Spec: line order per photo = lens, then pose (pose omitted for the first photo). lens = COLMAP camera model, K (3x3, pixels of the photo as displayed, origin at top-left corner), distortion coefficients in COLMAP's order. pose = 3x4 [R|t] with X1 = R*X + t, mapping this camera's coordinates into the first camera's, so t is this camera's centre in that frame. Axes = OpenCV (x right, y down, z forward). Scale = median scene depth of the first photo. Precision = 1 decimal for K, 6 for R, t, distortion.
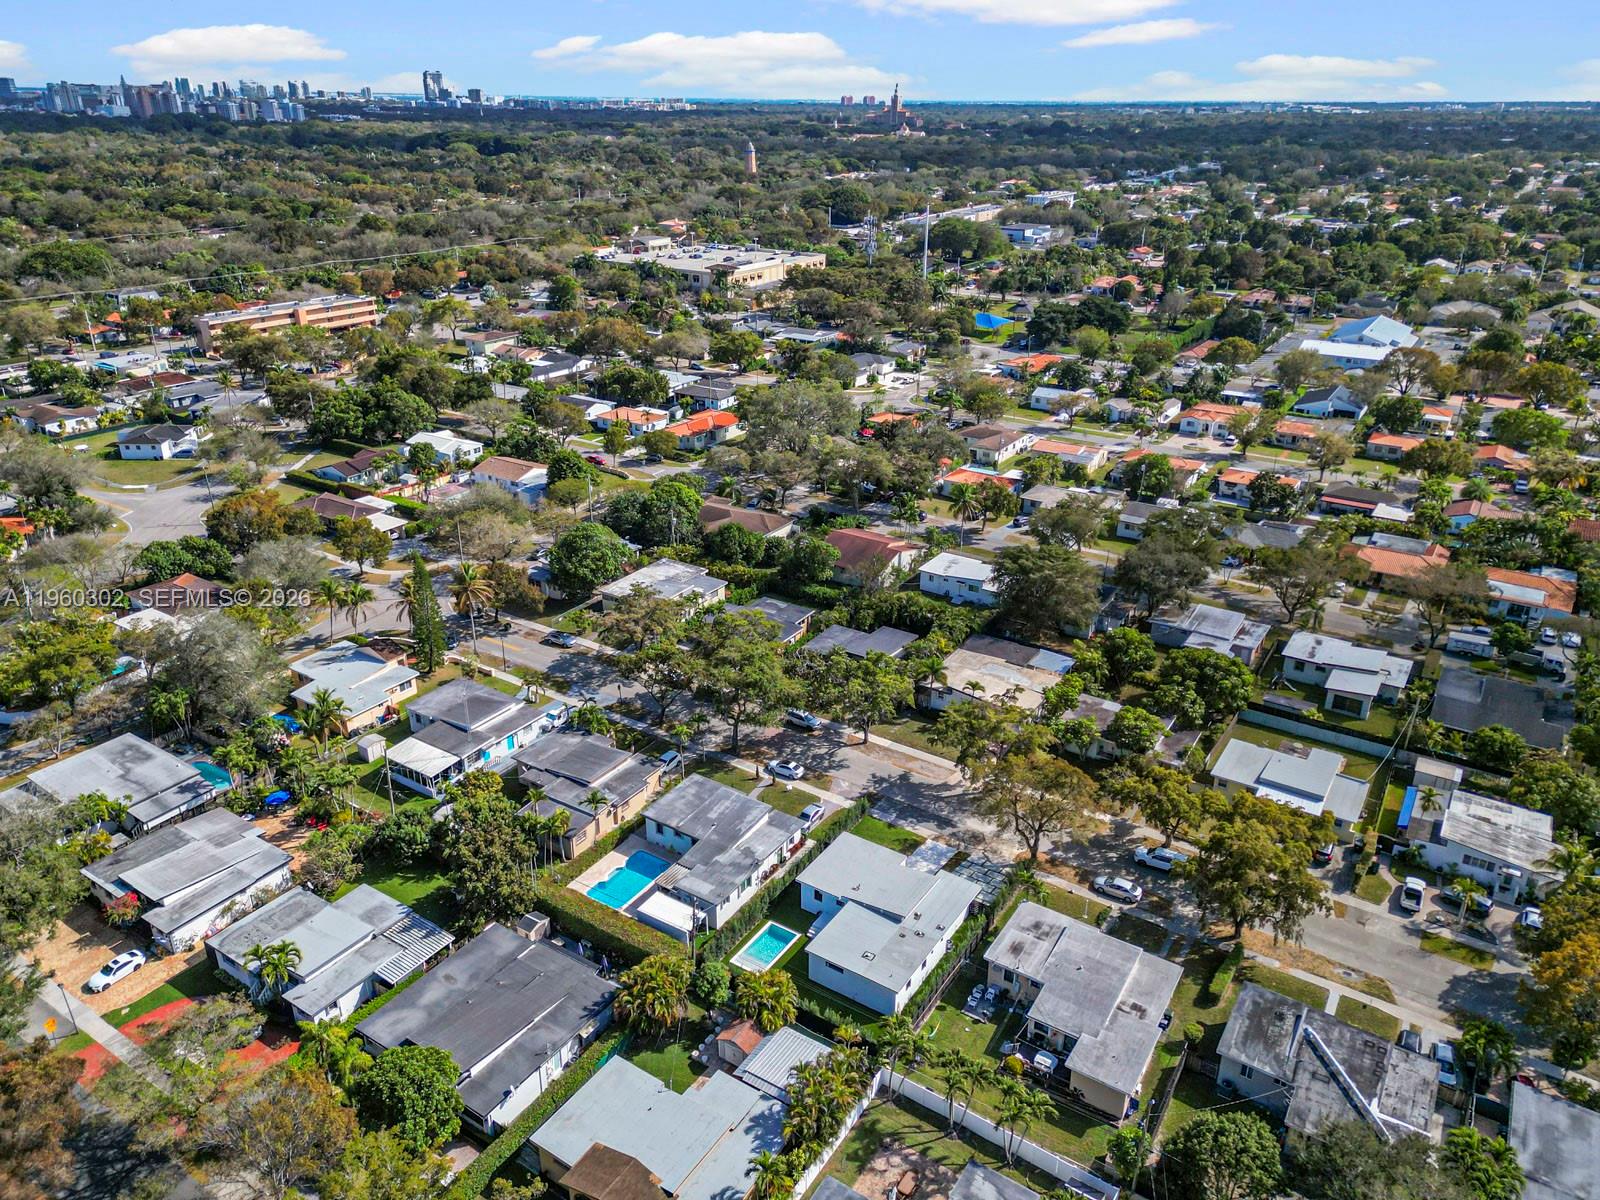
lens RADIAL K [[1116.0, 0, 797.4], [0, 1116.0, 596.9], [0, 0, 1]] dist [0.028333, -0.014650]
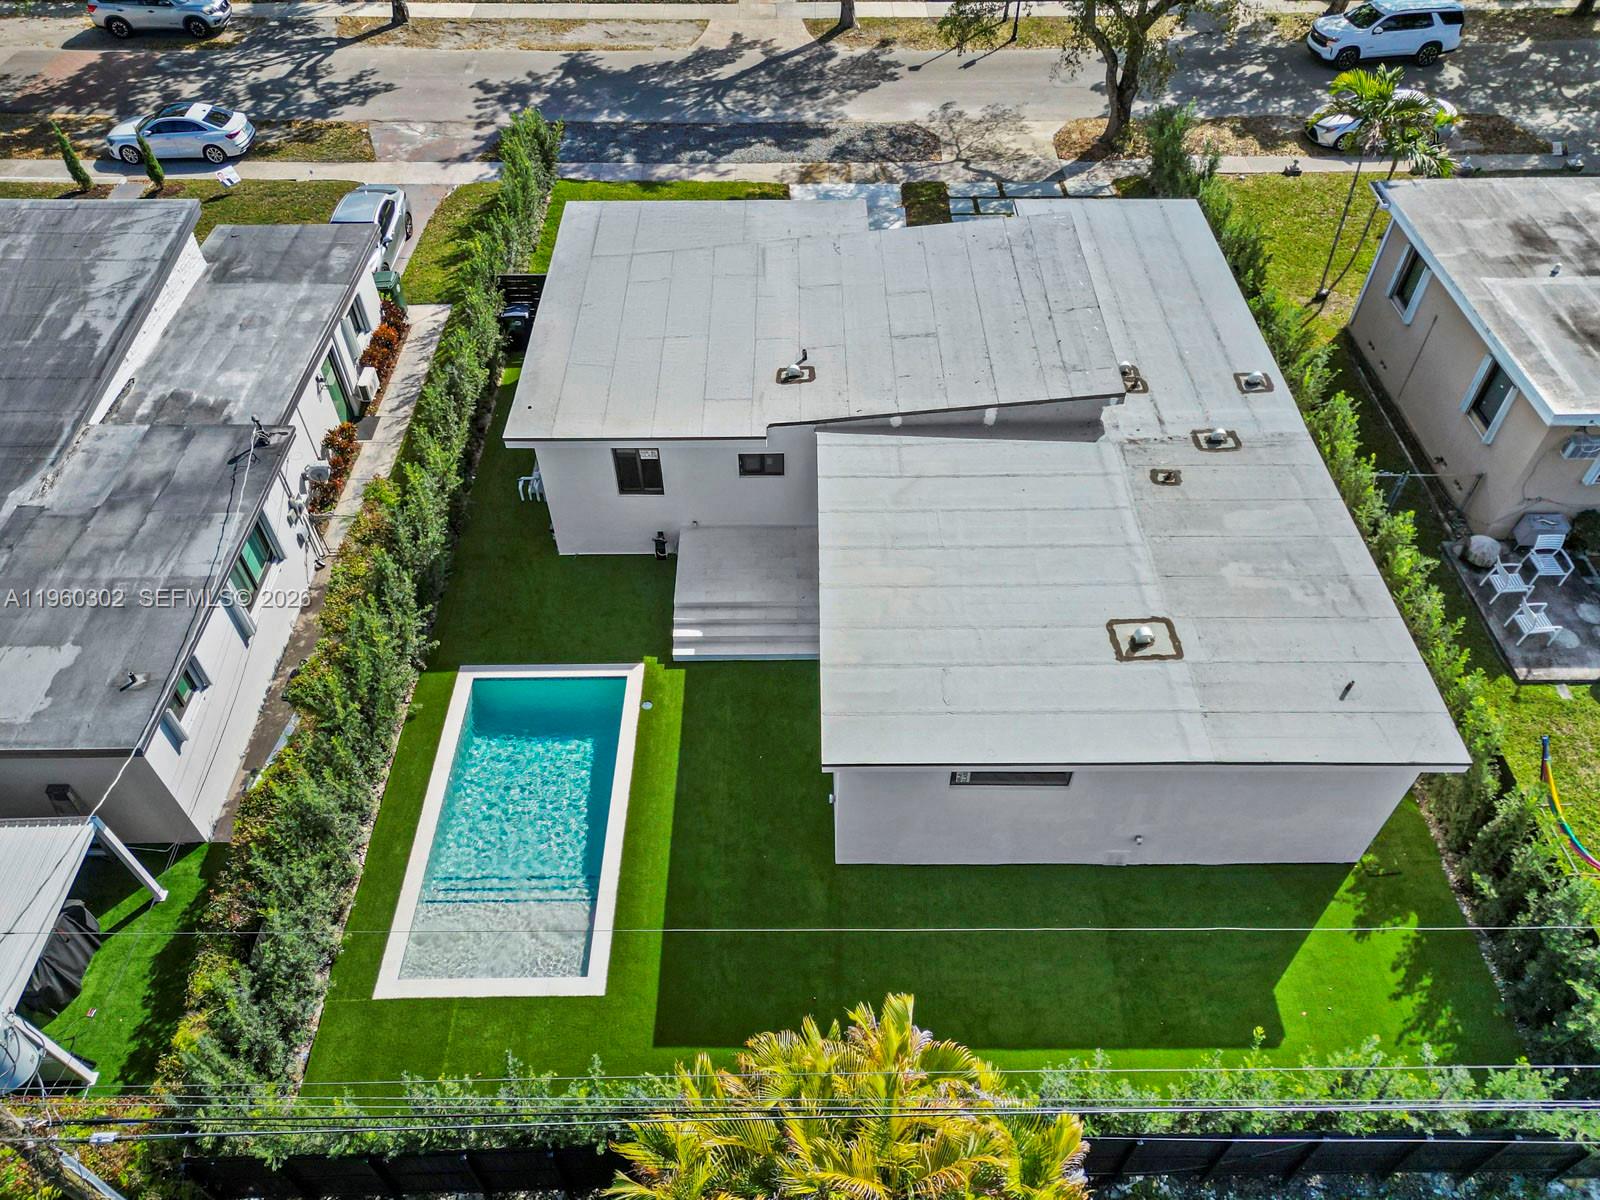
lens RADIAL K [[1116.0, 0, 798.8], [0, 1116.0, 593.4], [0, 0, 1]] dist [0.028333, -0.014650]
pose [[0.828805, -0.412934, 0.377582, -0.041810], [0.234096, 0.868812, 0.436309, 0.193610], [-0.508214, -0.273225, 0.816741, 0.770647]]
